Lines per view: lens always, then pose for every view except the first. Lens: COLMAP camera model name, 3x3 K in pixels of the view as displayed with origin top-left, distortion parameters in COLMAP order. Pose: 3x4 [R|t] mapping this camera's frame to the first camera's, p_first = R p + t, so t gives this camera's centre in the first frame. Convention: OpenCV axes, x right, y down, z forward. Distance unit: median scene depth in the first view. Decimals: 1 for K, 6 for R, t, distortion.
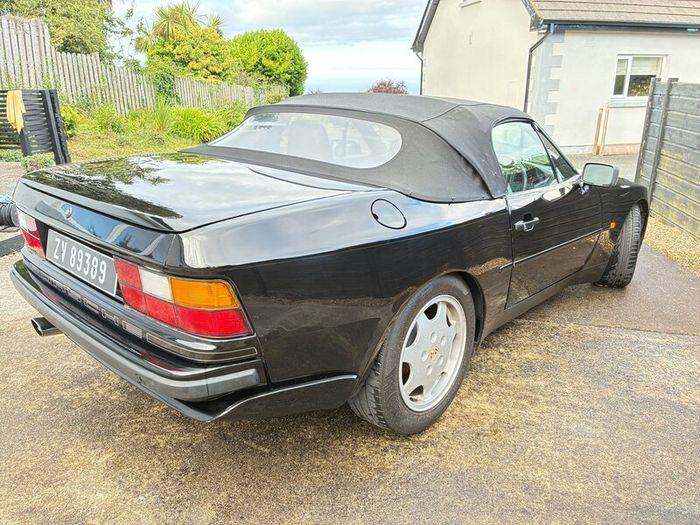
lens RADIAL K [[527.5, 0, 350.0], [0, 527.5, 262.5], [0, 0, 1]] dist [0.063748, -0.092597]
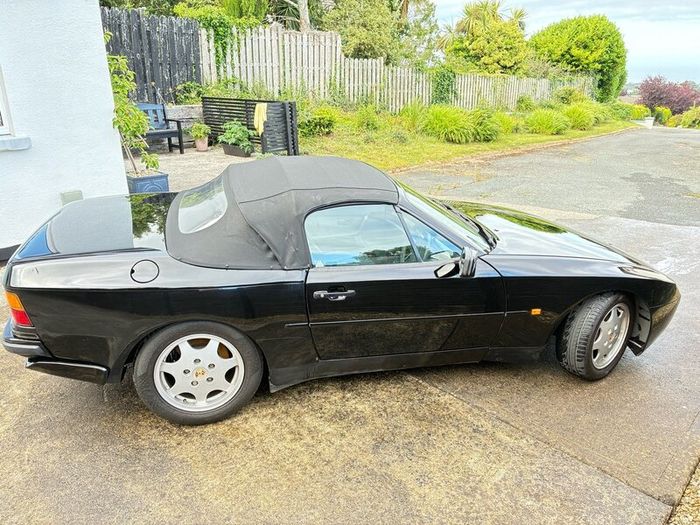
lens RADIAL K [[525.6, 0, 352.0], [0, 525.6, 266.5], [0, 0, 1]] dist [0.011817, -0.000602]
pose [[0.829632, 0.191745, -0.524351, 0.126895], [-0.169740, 0.981344, 0.090295, -0.032165], [0.531882, 0.014091, 0.846701, 0.005783]]
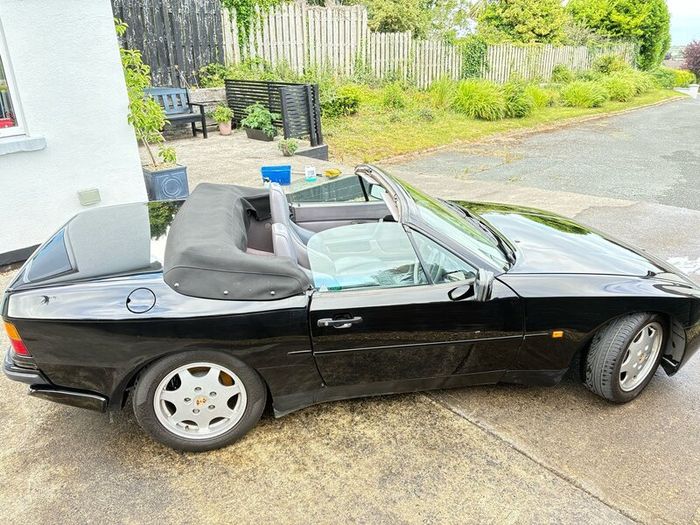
lens RADIAL K [[523.2, 0, 350.0], [0, 523.2, 262.5], [0, 0, 1]] dist [0.040161, -0.056443]
pose [[0.796198, 0.216199, -0.565089, 0.124800], [-0.162031, 0.976054, 0.145133, -0.046681], [0.582936, -0.023993, 0.812164, 0.016950]]
